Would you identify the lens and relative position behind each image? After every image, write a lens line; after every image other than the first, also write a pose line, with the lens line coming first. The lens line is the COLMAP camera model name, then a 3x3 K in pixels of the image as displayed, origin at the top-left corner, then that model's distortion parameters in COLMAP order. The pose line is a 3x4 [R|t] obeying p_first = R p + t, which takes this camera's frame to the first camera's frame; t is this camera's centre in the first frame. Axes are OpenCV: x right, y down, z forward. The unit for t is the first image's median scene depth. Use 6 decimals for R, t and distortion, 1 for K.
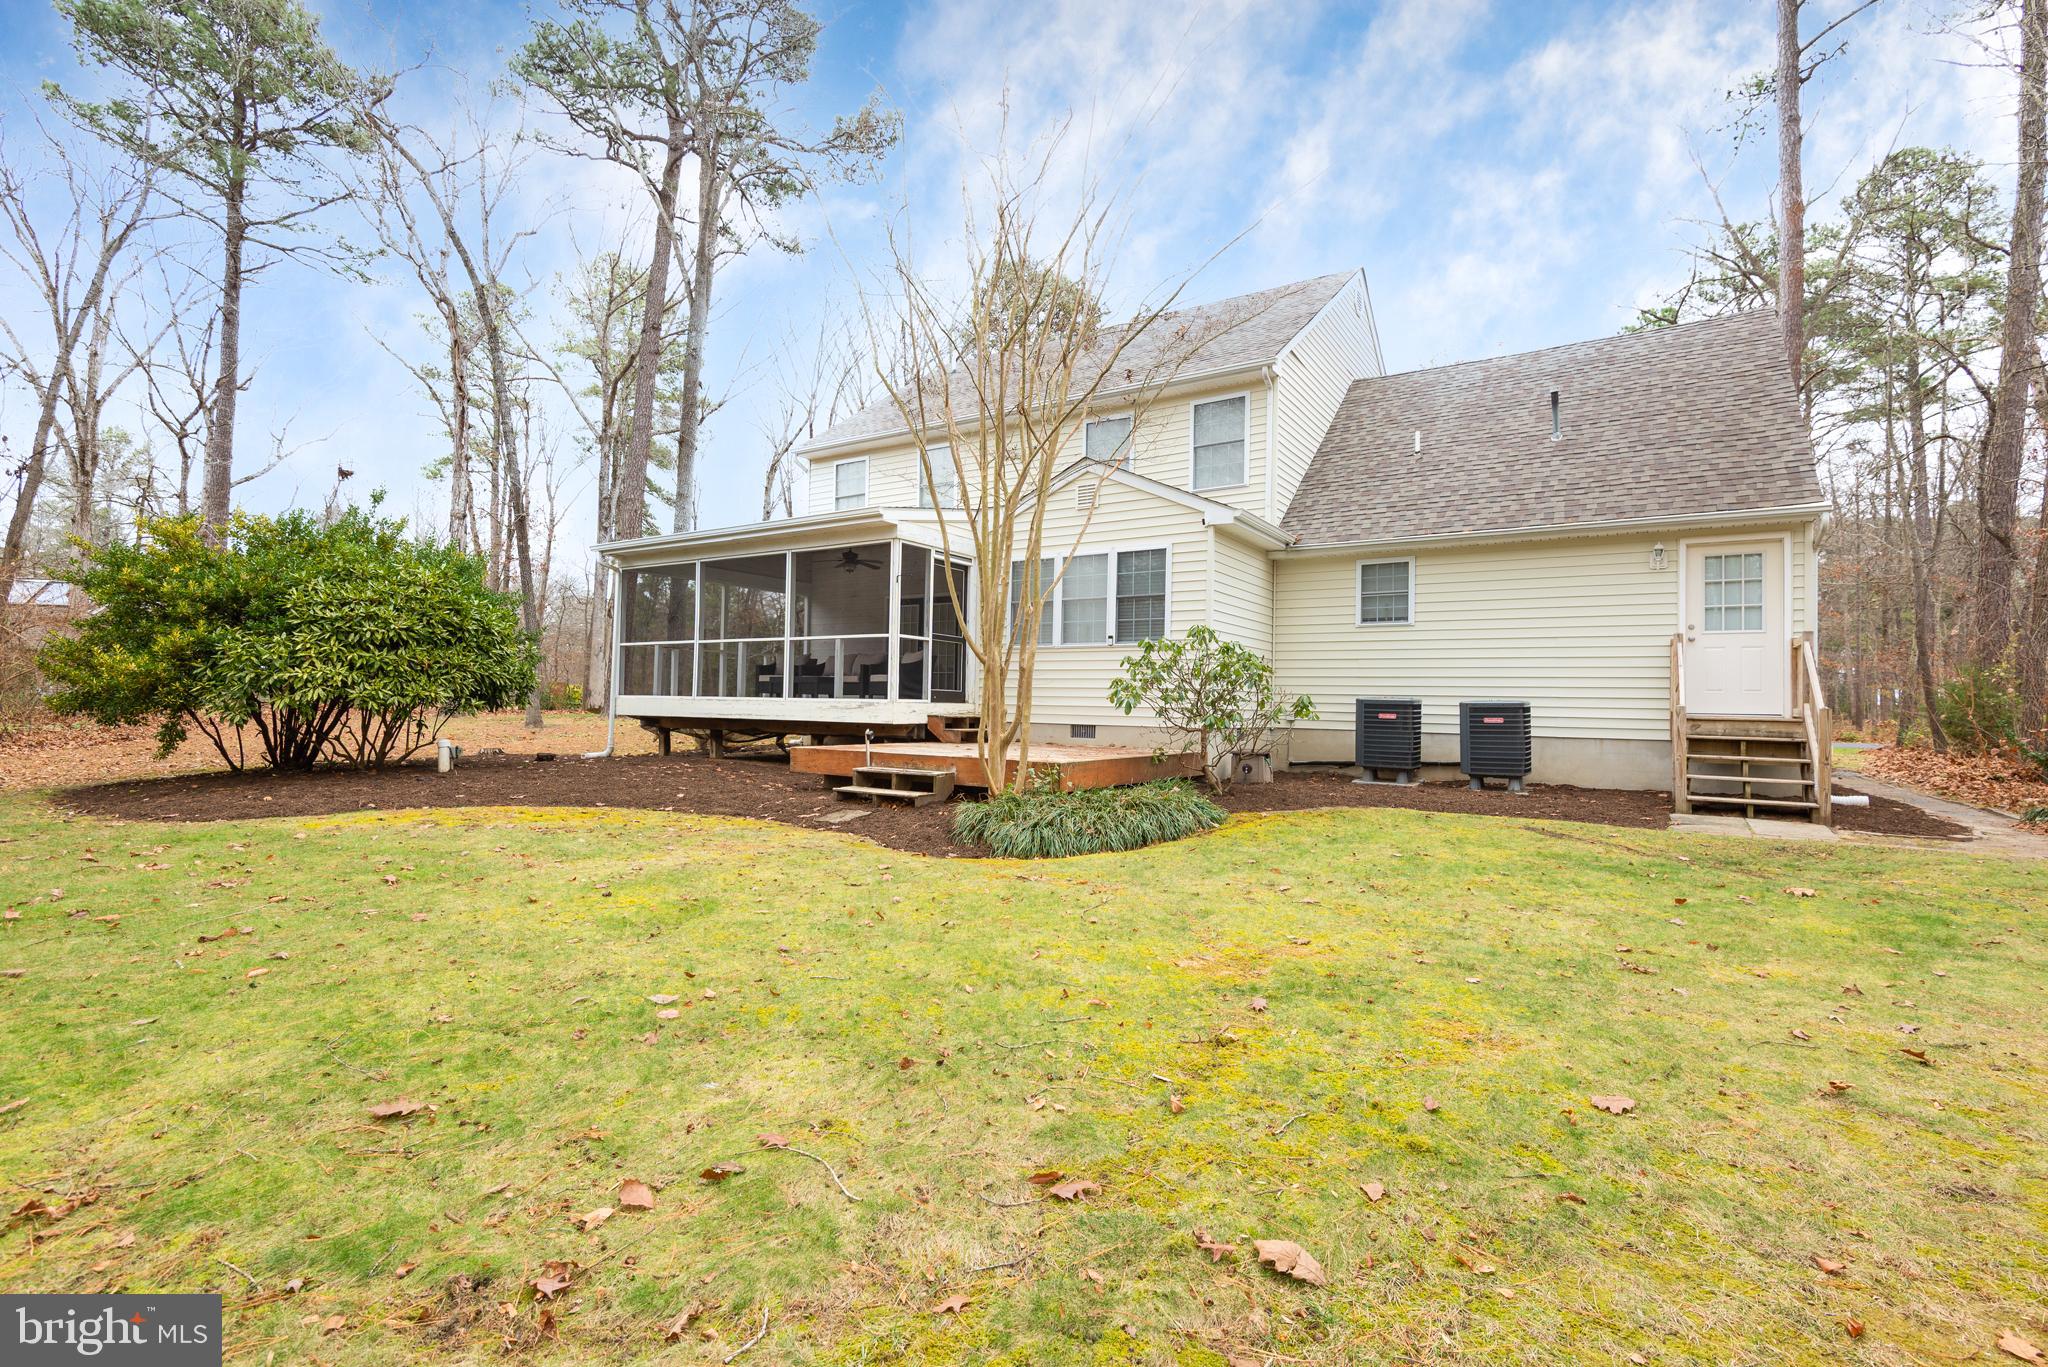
lens RADIAL K [[942.8, 0, 1022.6], [0, 942.8, 679.0], [0, 0, 1]] dist [0.001707, 0.000018]
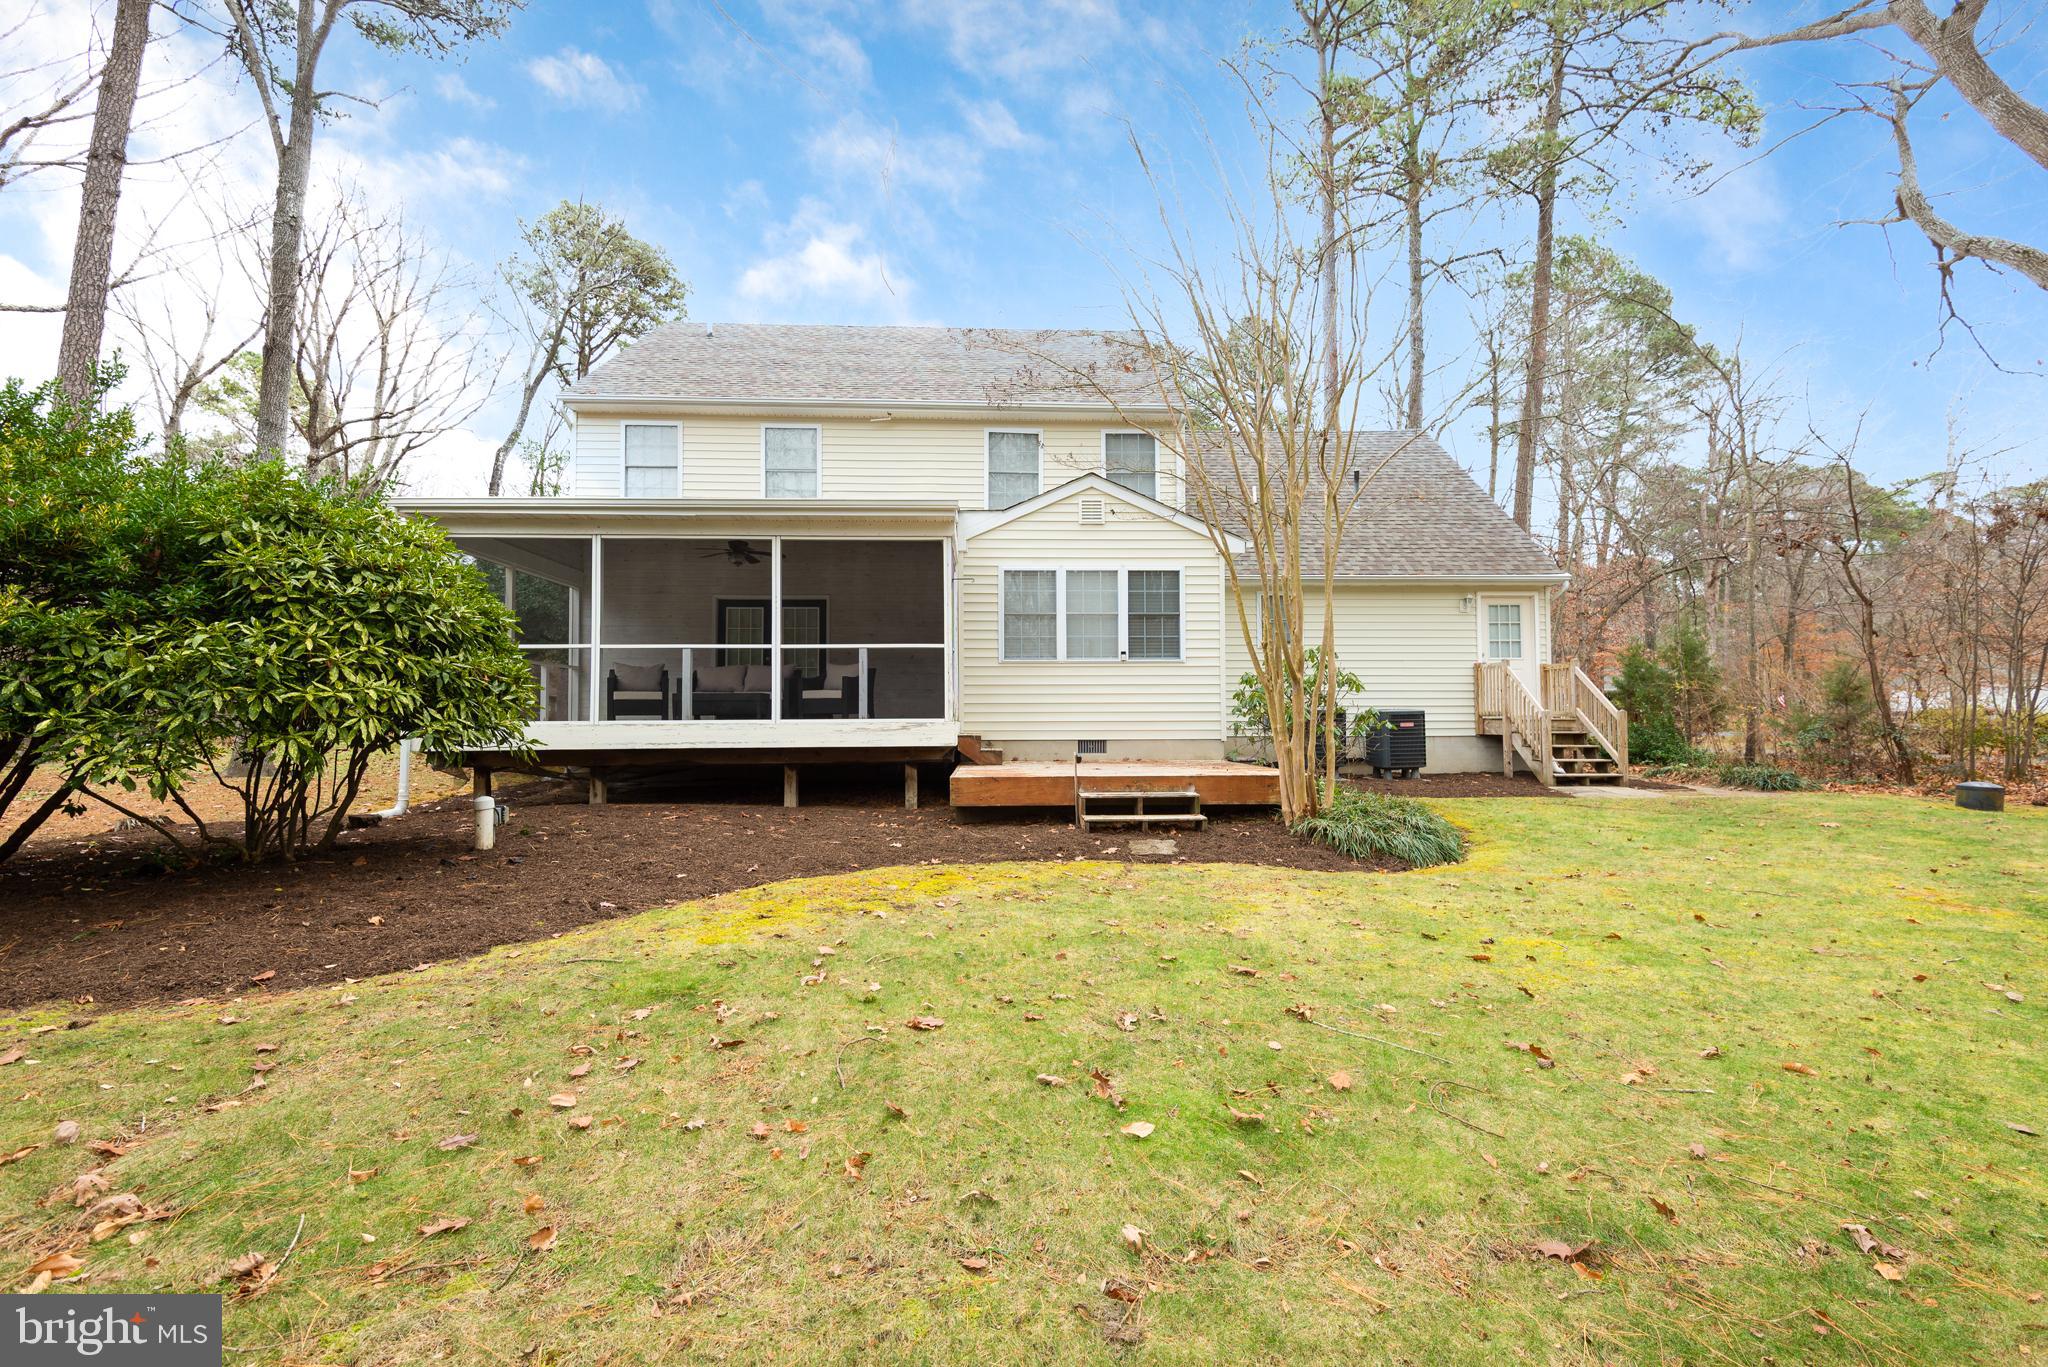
lens RADIAL K [[942.8, 0, 1023.2], [0, 942.8, 685.4], [0, 0, 1]] dist [0.001707, 0.000018]
pose [[0.799810, -0.001154, 0.600252, -0.605764], [0.005624, 0.999969, -0.005572, -0.004483], [-0.600227, 0.007832, 0.799791, 0.249440]]
